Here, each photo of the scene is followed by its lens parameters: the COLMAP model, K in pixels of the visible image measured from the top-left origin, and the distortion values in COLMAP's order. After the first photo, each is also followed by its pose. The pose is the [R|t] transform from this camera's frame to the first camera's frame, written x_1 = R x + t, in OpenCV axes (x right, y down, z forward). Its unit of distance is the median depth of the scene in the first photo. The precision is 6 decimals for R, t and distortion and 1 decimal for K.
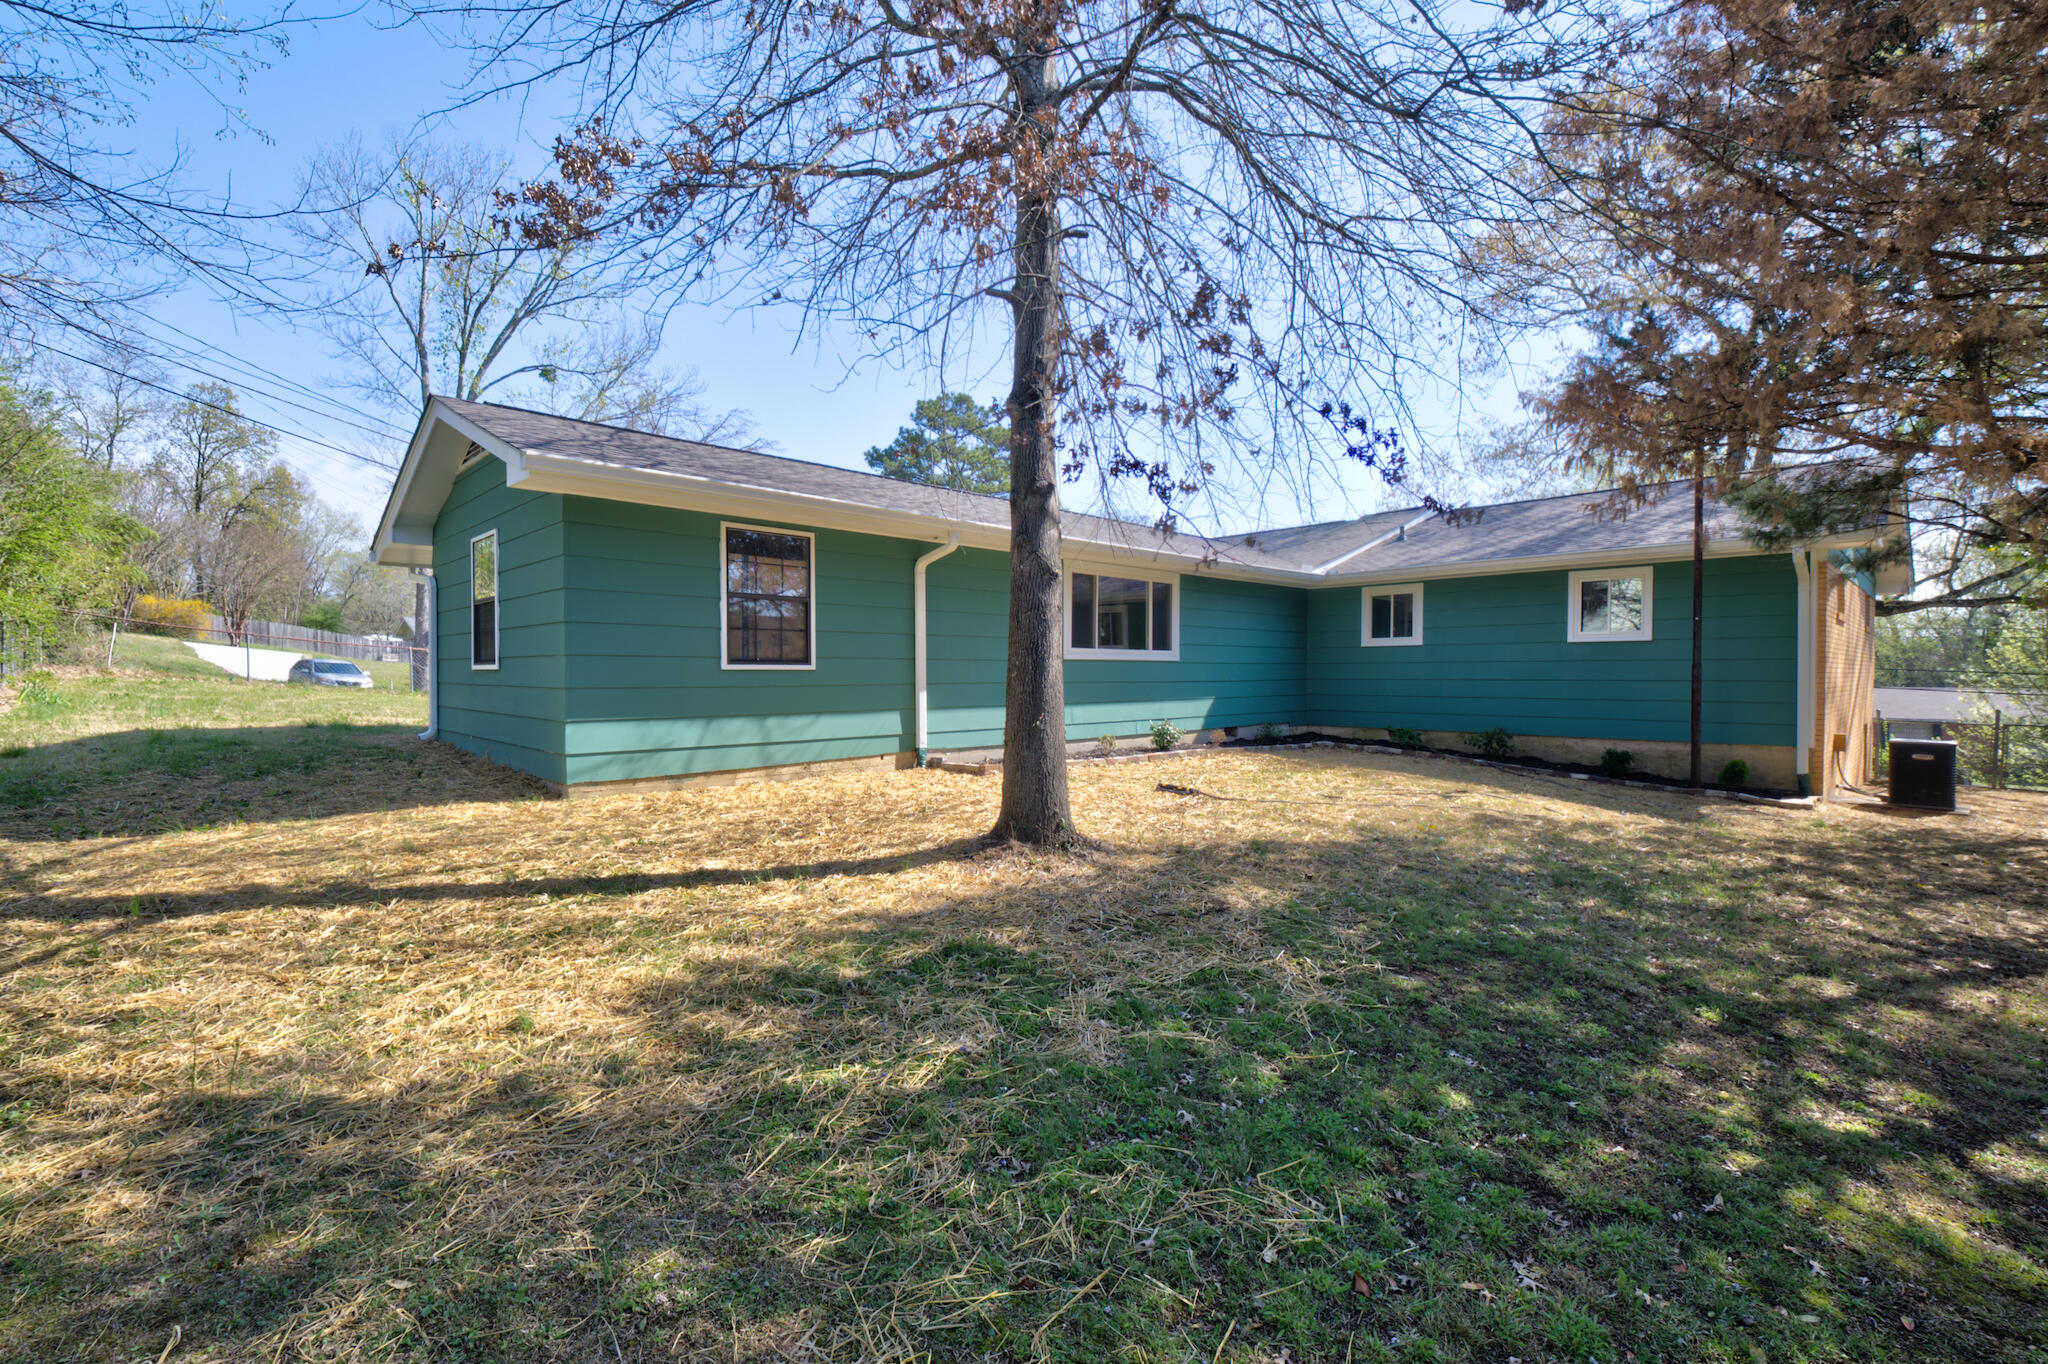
lens RADIAL K [[893.2, 0, 1024.0], [0, 893.2, 682.0], [0, 0, 1]] dist [0.001644, -0.000033]
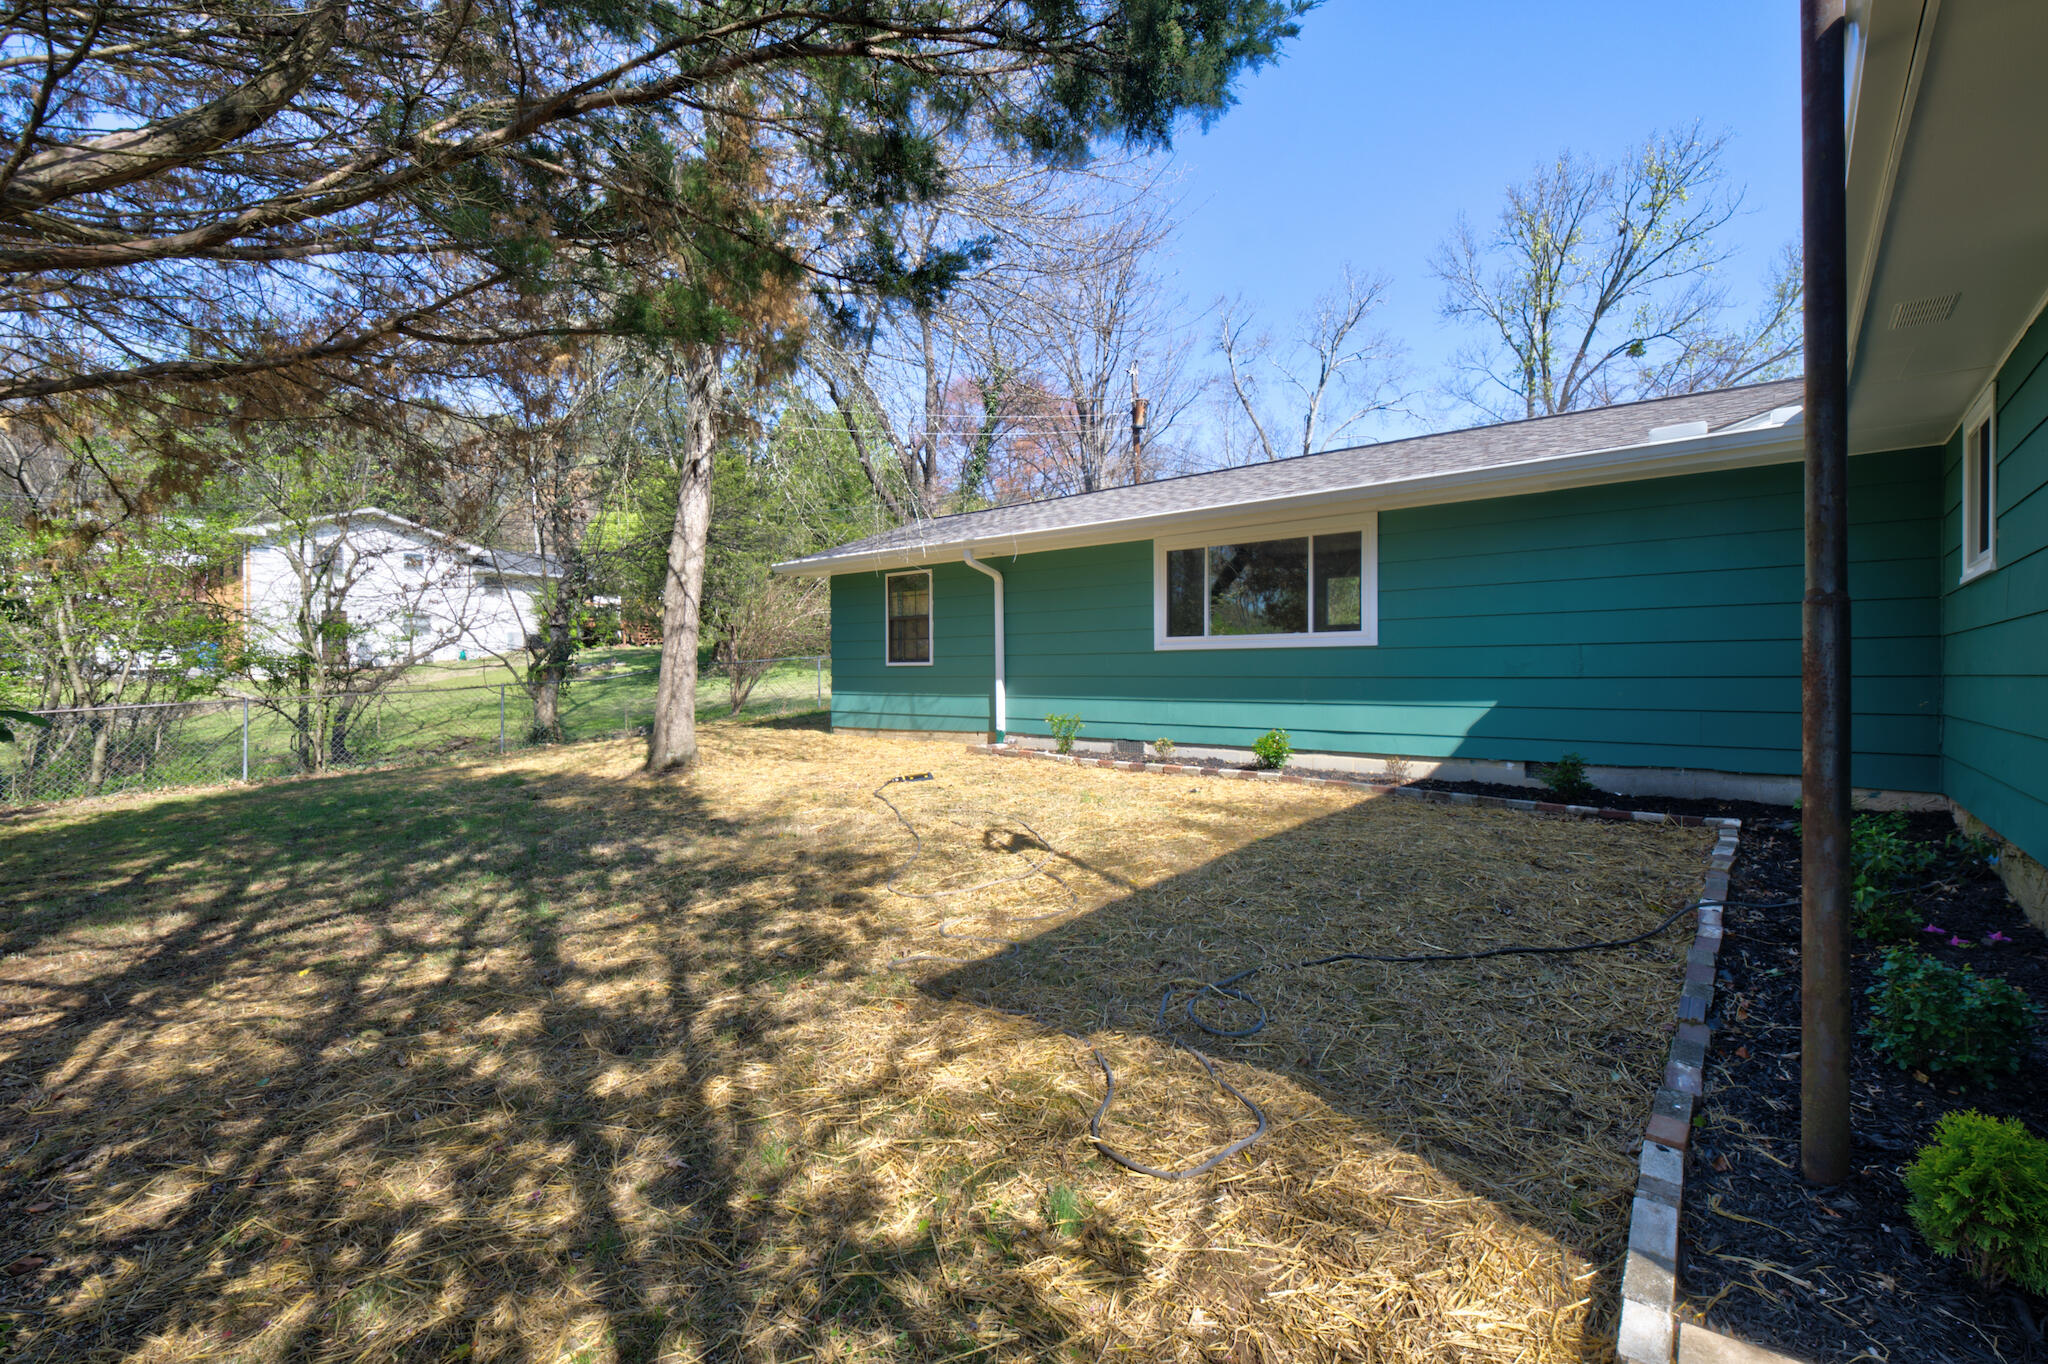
lens RADIAL K [[893.2, 0, 1024.0], [0, 893.2, 682.0], [0, 0, 1]] dist [0.001644, -0.000033]
pose [[0.091076, 0.008067, -0.995811, 1.082343], [-0.010109, 0.999923, 0.007176, 0.001164], [0.995793, 0.009413, 0.091150, 0.920834]]
